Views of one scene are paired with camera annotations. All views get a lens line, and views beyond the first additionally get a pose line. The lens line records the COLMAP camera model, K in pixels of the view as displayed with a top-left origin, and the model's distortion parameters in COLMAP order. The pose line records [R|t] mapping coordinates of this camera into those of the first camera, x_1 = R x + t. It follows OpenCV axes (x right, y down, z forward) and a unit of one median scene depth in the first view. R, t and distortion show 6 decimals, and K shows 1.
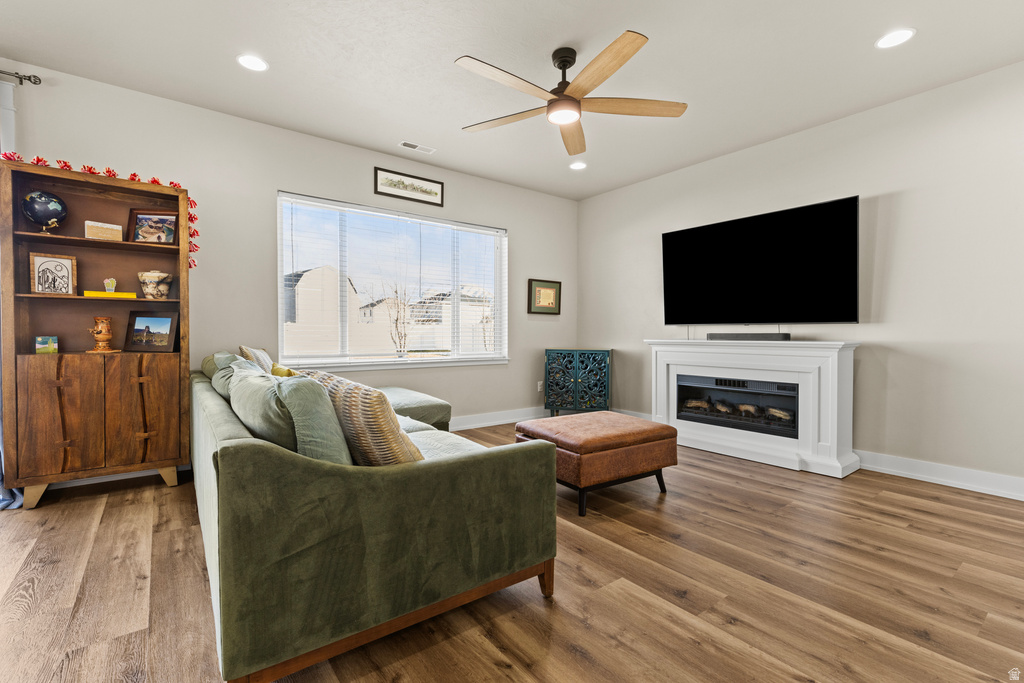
lens RADIAL K [[459.1, 0, 523.2], [0, 459.1, 342.1], [0, 0, 1]] dist [0.003140, 0.000180]
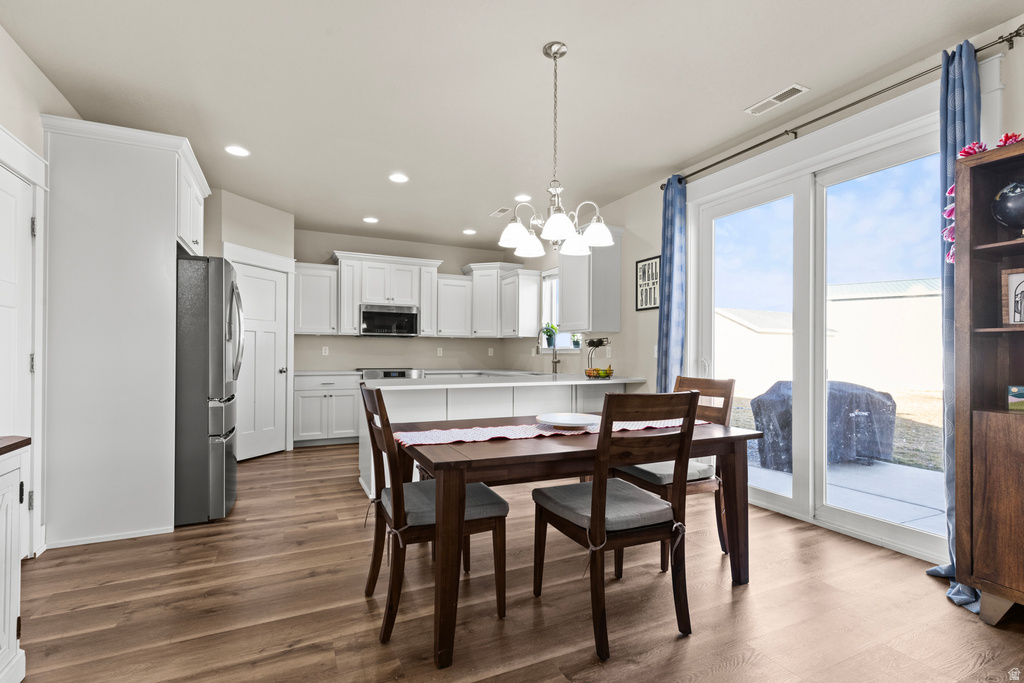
lens RADIAL K [[459.1, 0, 492.7], [0, 459.1, 351.3], [0, 0, 1]] dist [0.003140, 0.000180]
pose [[-0.235436, -0.009483, -0.971844, -0.167647], [-0.026099, 0.999653, -0.003431, -0.041823], [0.971539, 0.024557, -0.235602, 0.381258]]
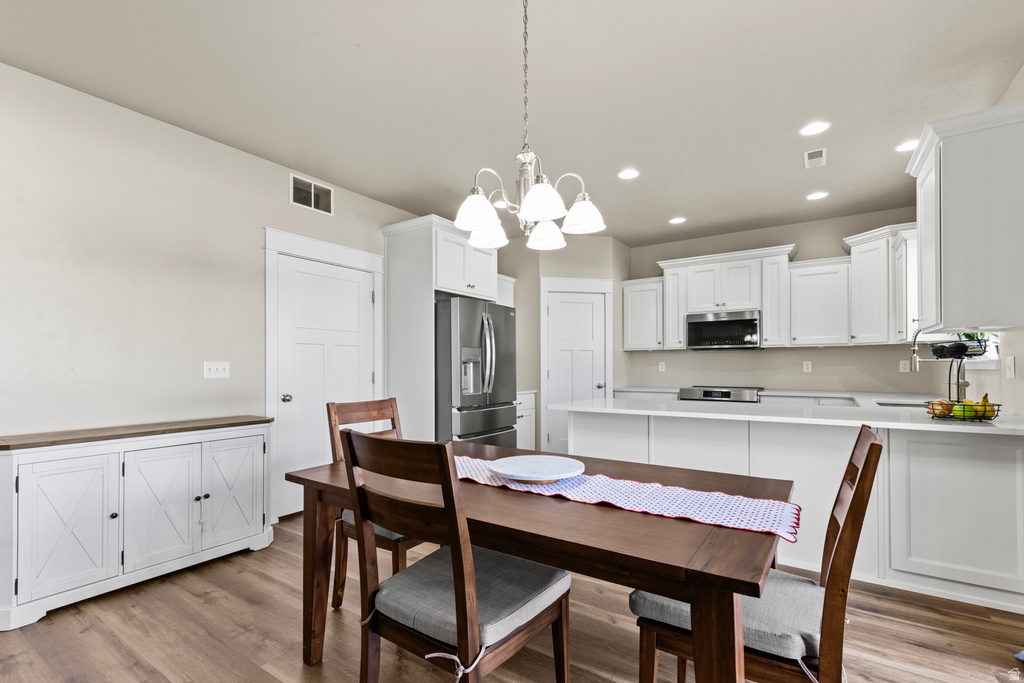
lens RADIAL K [[459.1, 0, 510.5], [0, 459.1, 361.8], [0, 0, 1]] dist [0.003140, 0.000180]
pose [[-0.951185, -0.002991, -0.308608, -0.762503], [-0.006080, 0.999941, 0.009049, -0.065996], [0.308562, 0.010483, -0.951146, 0.853884]]
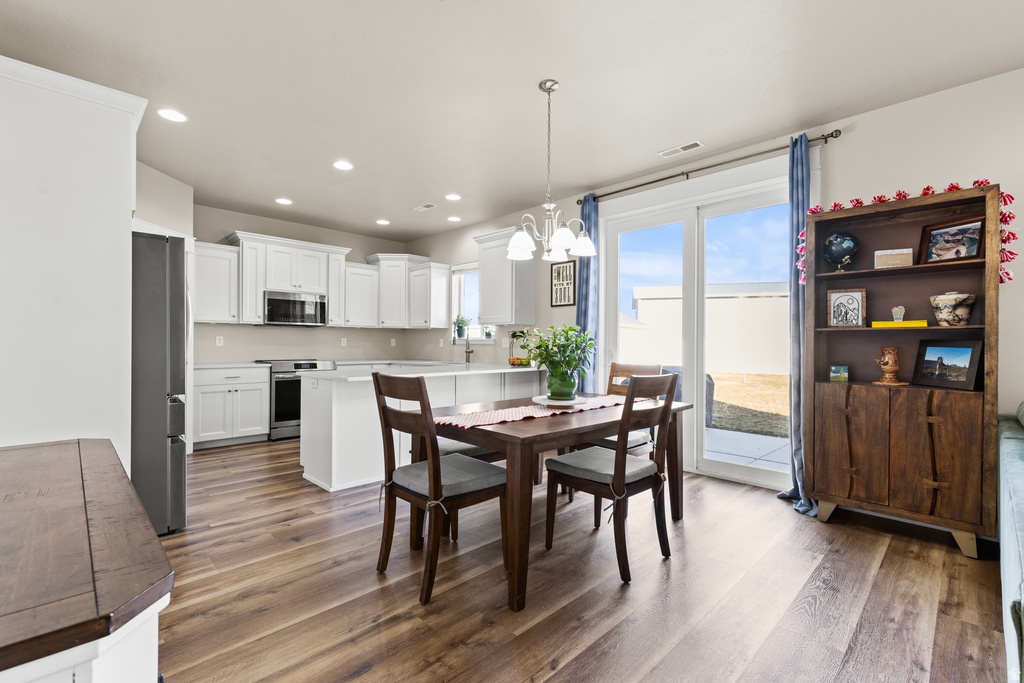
lens RADIAL K [[459.1, 0, 491.1], [0, 459.1, 344.0], [0, 0, 1]] dist [0.003140, 0.000180]
pose [[0.098100, -0.002518, -0.995173, -0.042504], [-0.025426, 0.999664, -0.005036, -0.037781], [0.994852, 0.025797, 0.098003, 0.082512]]
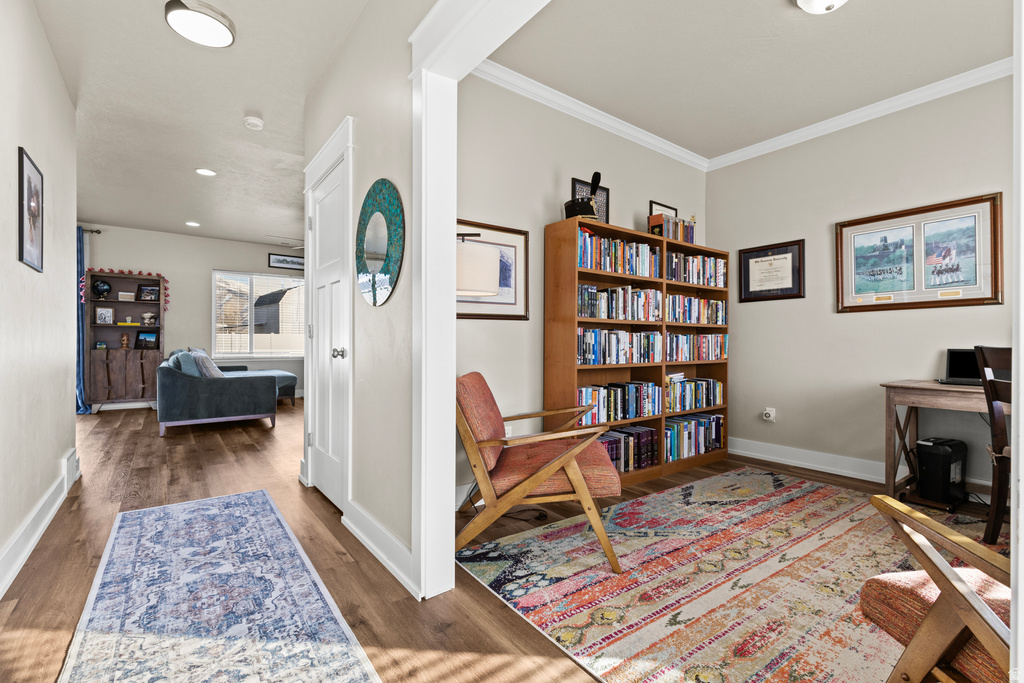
lens RADIAL K [[459.1, 0, 524.0], [0, 459.1, 346.6], [0, 0, 1]] dist [0.003140, 0.000180]
pose [[0.999879, -0.005345, -0.014584, 1.135882], [0.004978, 0.999673, -0.025096, 0.078923], [0.014713, 0.025020, 0.999579, -1.296250]]
